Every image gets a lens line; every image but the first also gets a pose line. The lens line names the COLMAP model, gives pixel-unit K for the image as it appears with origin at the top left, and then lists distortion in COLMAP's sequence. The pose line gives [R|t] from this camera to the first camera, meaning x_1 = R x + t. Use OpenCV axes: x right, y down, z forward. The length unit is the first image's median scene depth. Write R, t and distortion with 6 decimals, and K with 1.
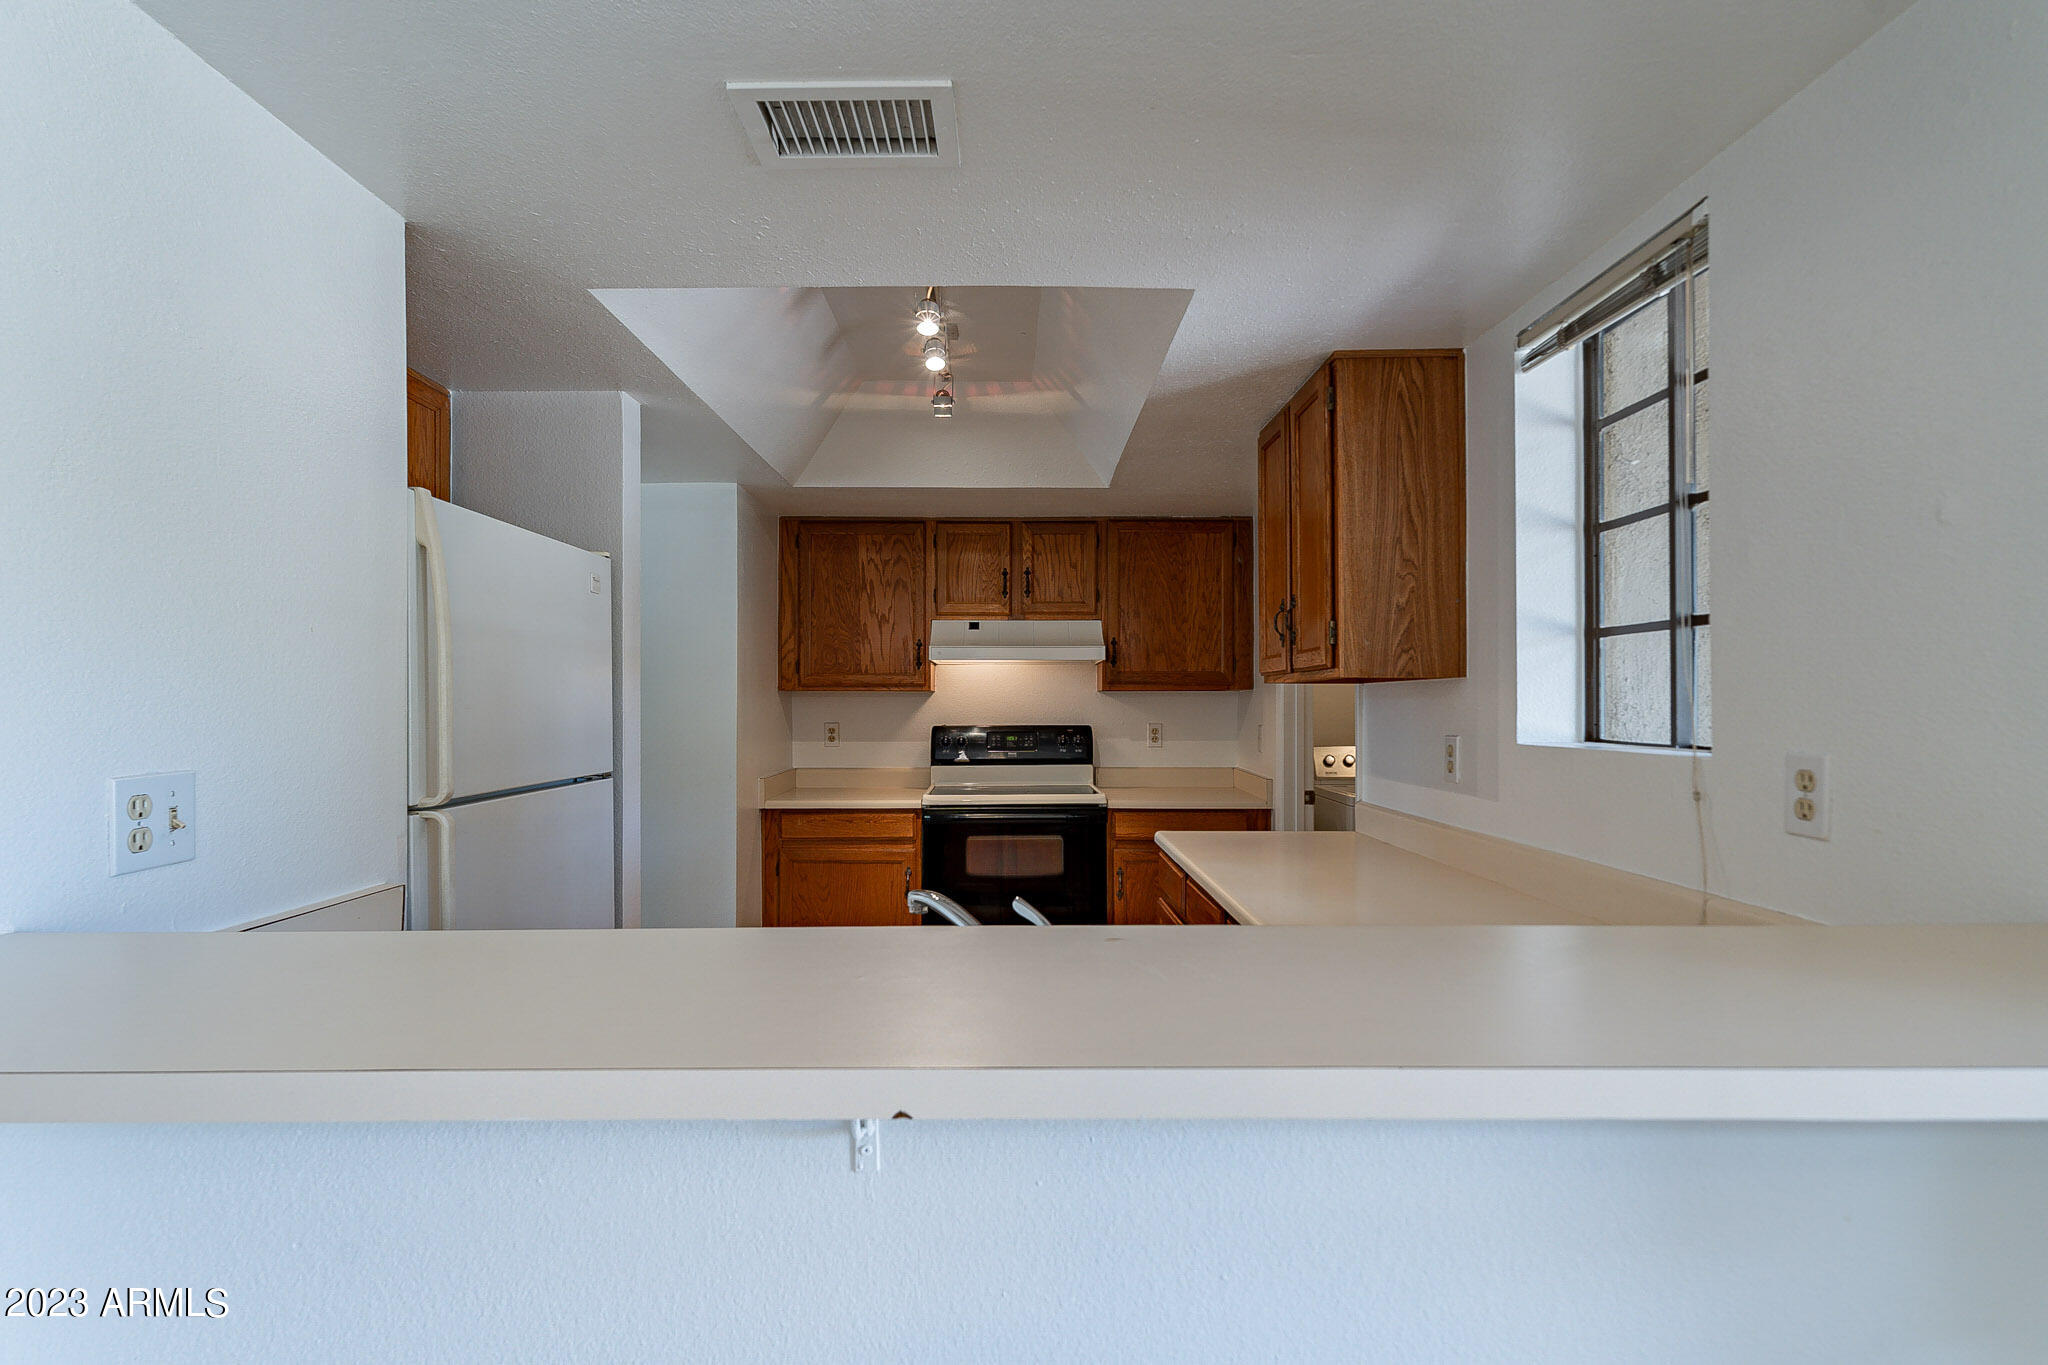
lens RADIAL K [[977.5, 0, 1015.7], [0, 977.5, 692.9], [0, 0, 1]] dist [0.000746, 0.000006]
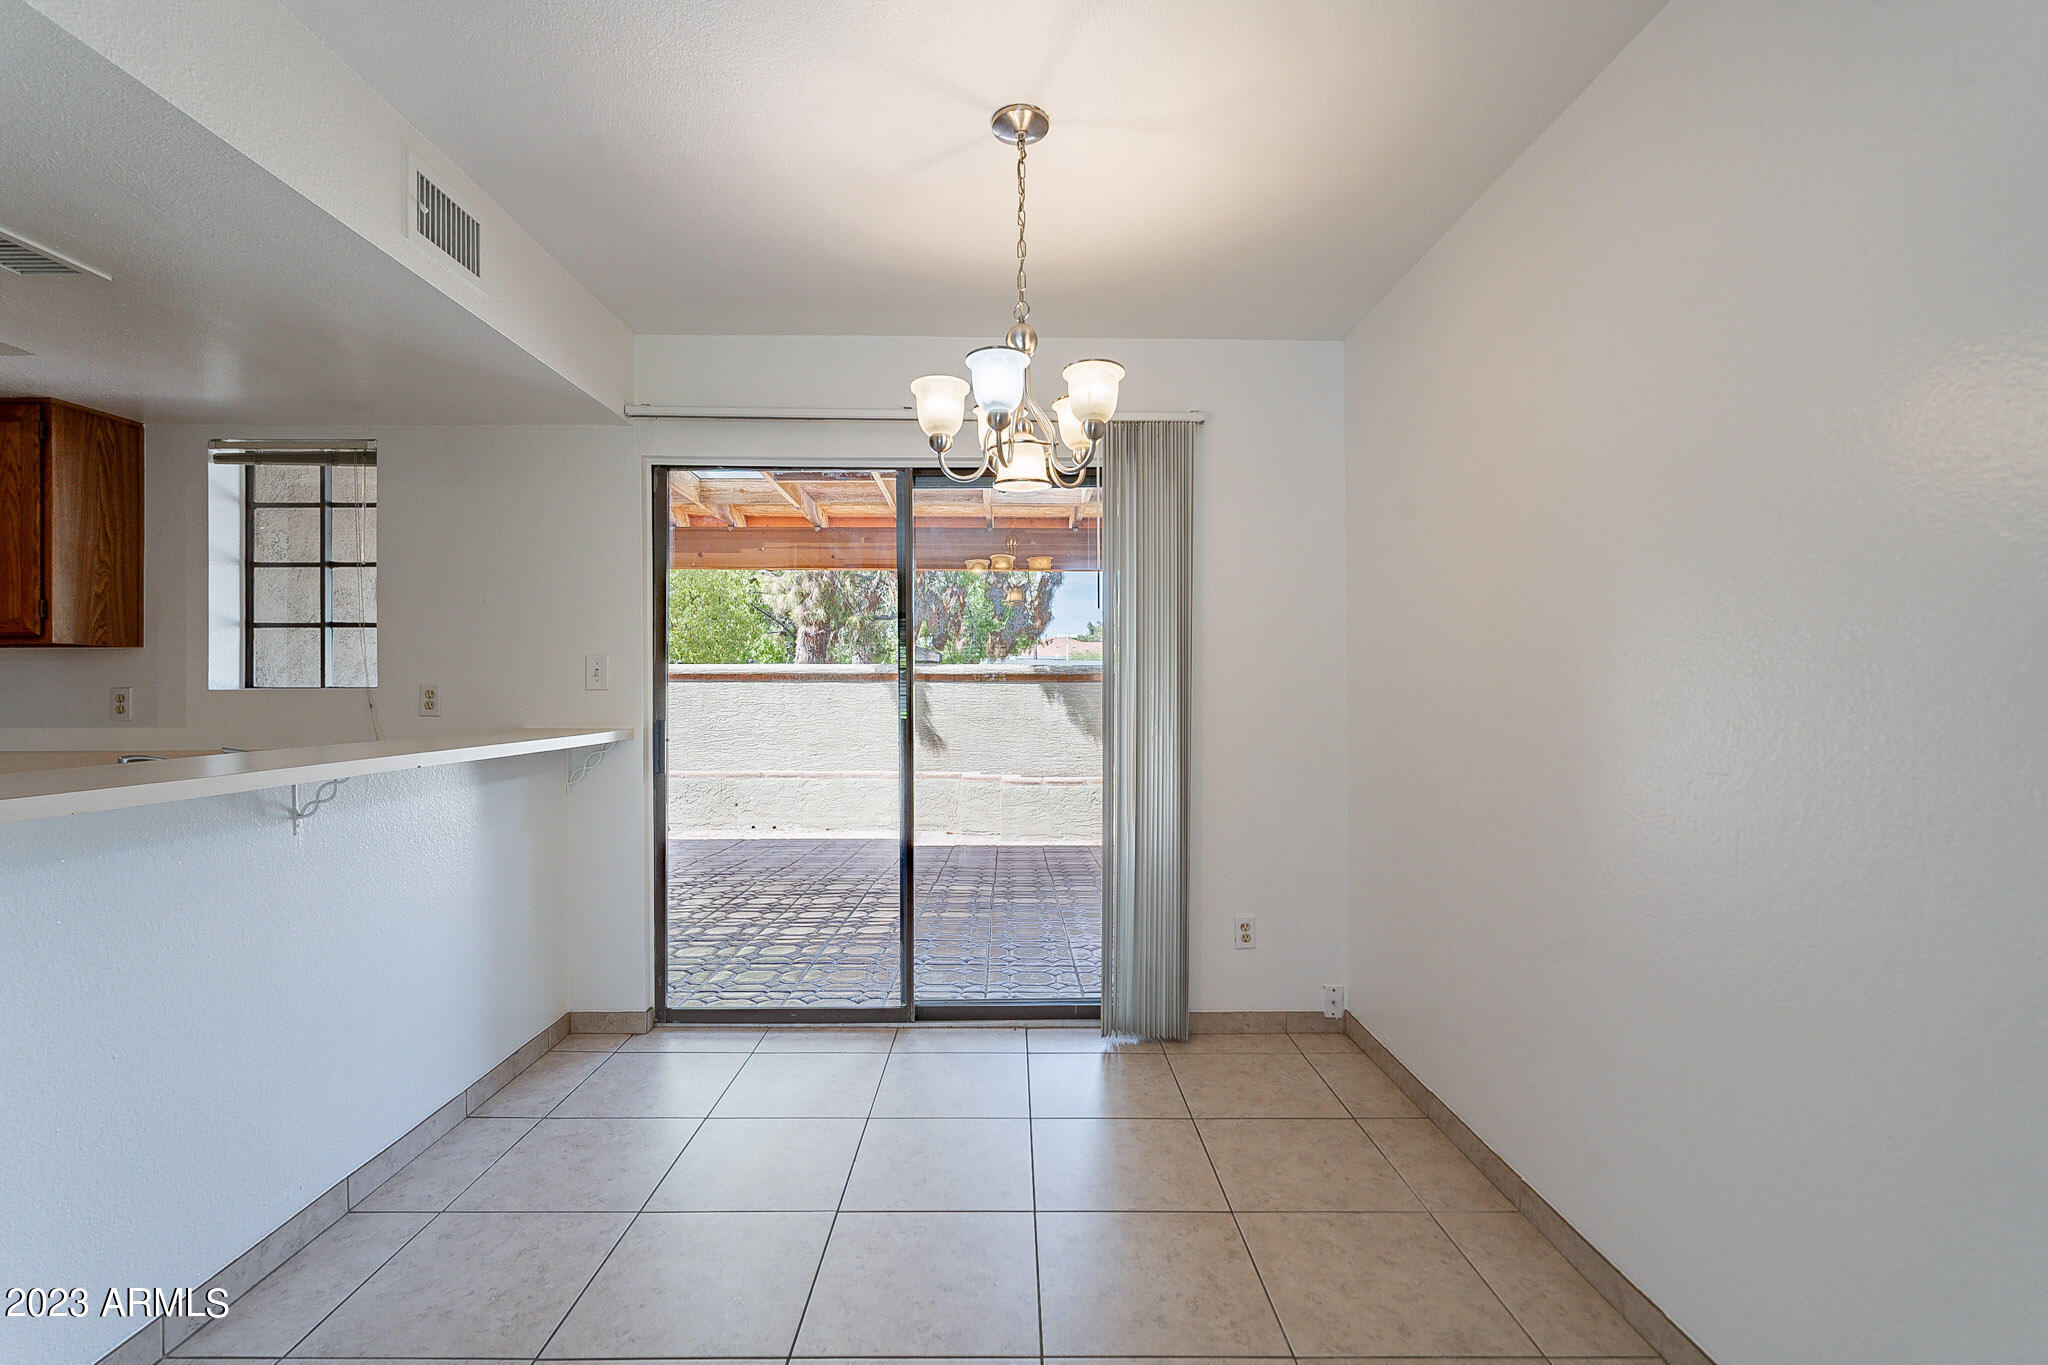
lens RADIAL K [[896.7, 0, 1024.1], [0, 896.7, 702.1], [0, 0, 1]] dist [-0.002336, -0.000272]
pose [[-0.015830, -0.012700, 0.999794, -0.914745], [-0.008420, 0.999886, 0.012568, 0.038712], [-0.999839, -0.008219, -0.015936, -0.309602]]
